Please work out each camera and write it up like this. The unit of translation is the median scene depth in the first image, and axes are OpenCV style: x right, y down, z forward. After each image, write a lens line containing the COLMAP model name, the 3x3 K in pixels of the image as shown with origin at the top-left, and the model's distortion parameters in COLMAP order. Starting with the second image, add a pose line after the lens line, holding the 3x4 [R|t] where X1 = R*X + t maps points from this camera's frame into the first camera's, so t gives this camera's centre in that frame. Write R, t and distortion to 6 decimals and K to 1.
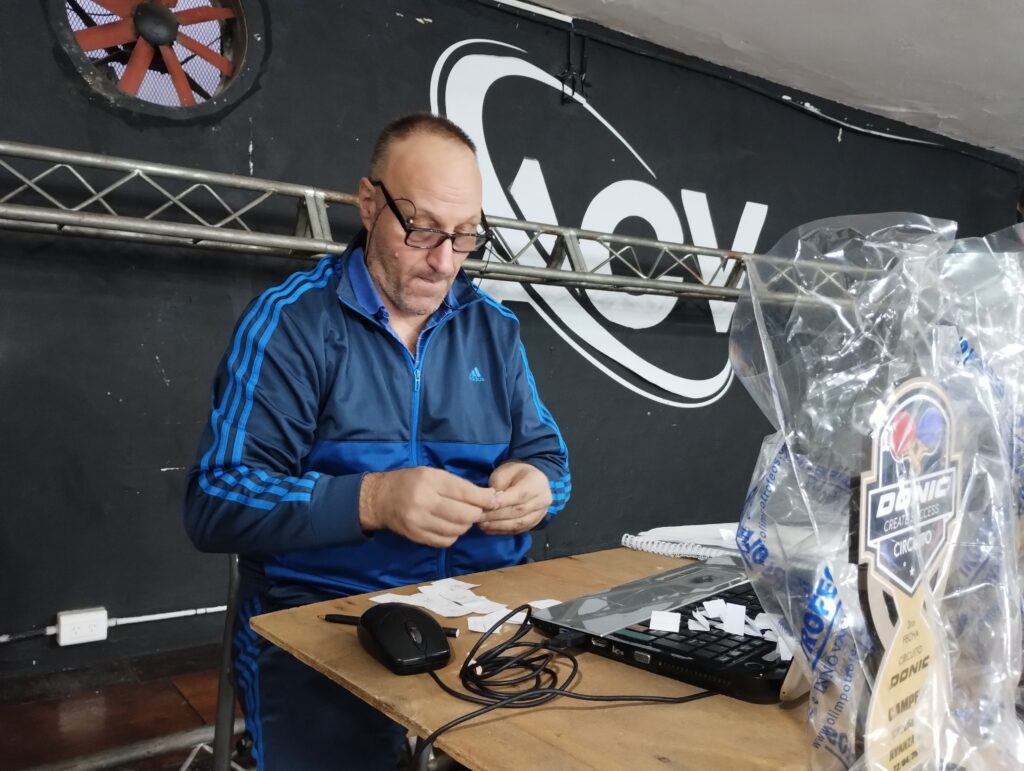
lens RADIAL K [[842.5, 0, 512.0], [0, 842.5, 385.5], [0, 0, 1]] dist [0.009113, -0.079104]
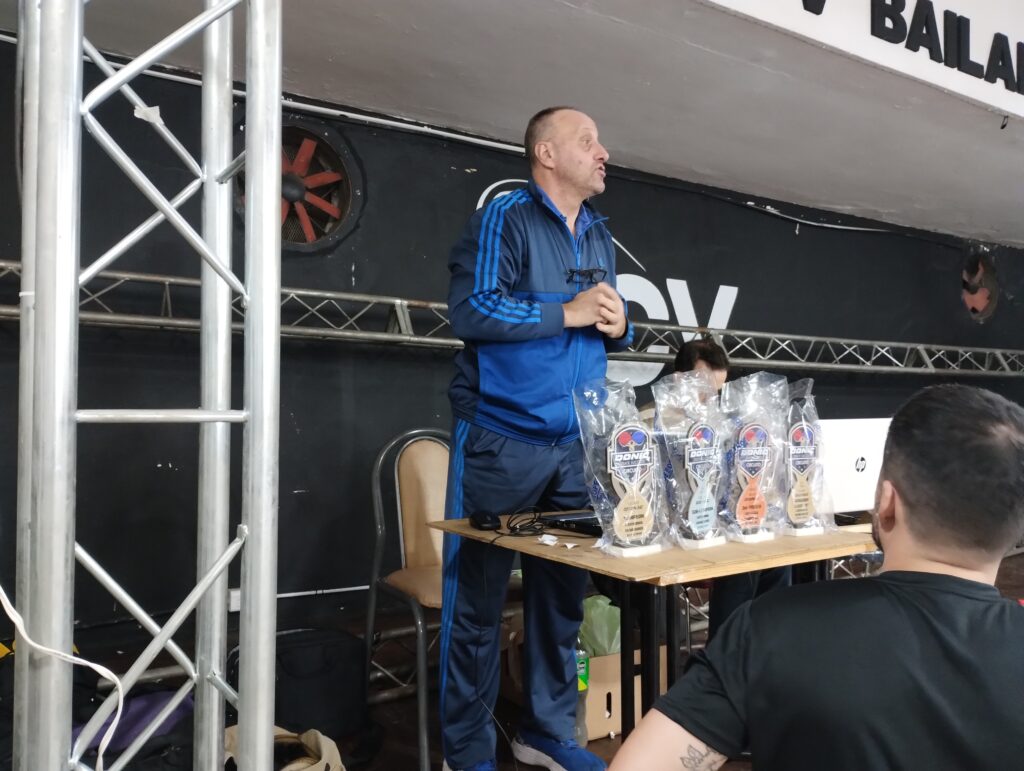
lens RADIAL K [[842.5, 0, 512.0], [0, 842.5, 385.5], [0, 0, 1]] dist [0.009113, -0.079104]
pose [[0.999370, -0.011047, -0.033730, 0.007973], [0.009148, 0.998392, -0.055947, 0.002404], [0.034294, 0.055603, 0.997864, -0.419000]]
